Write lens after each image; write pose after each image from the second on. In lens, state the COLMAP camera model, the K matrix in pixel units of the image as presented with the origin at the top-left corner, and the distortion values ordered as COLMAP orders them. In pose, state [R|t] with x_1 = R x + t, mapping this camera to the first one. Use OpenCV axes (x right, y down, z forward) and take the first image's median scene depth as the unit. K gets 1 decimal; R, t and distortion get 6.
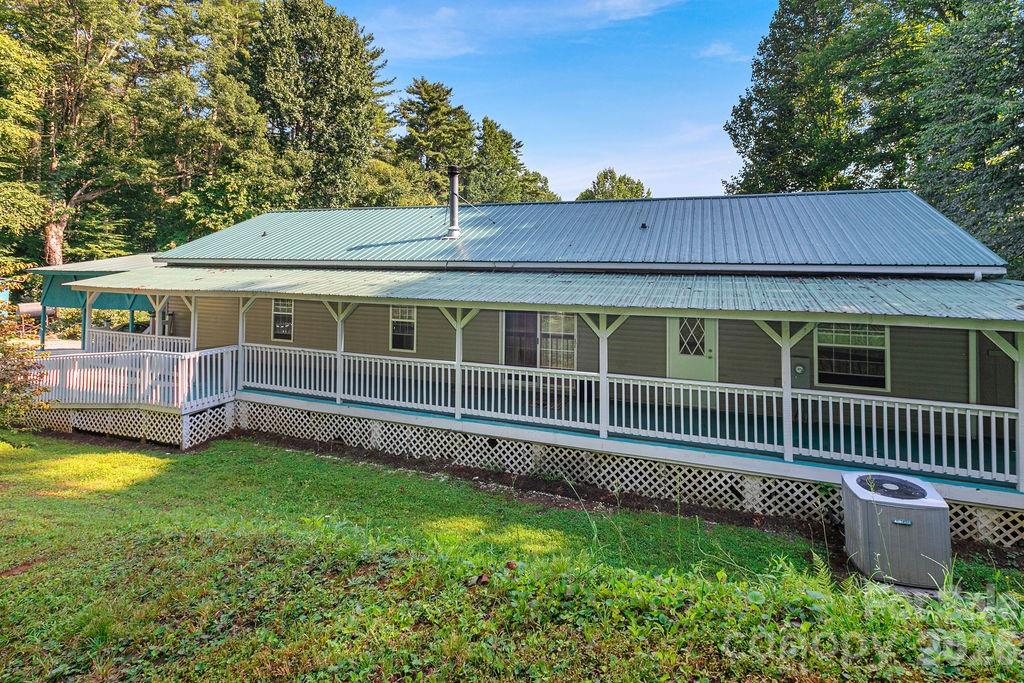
lens RADIAL K [[533.7, 0, 513.1], [0, 533.7, 339.0], [0, 0, 1]] dist [0.004573, -0.000150]
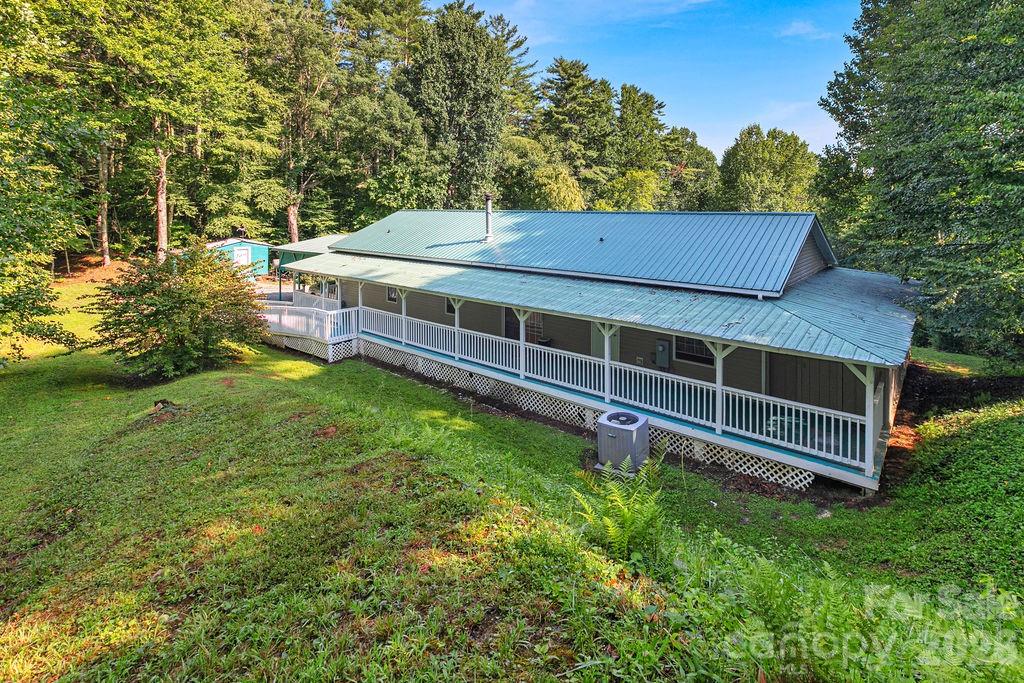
lens RADIAL K [[502.4, 0, 510.3], [0, 502.4, 341.4], [0, 0, 1]] dist [-0.001089, 0.000049]
pose [[0.944943, 0.079327, -0.317476, 0.183006], [-0.041301, 0.991326, 0.124771, -0.038732], [0.324619, -0.104790, 0.940022, -0.150219]]
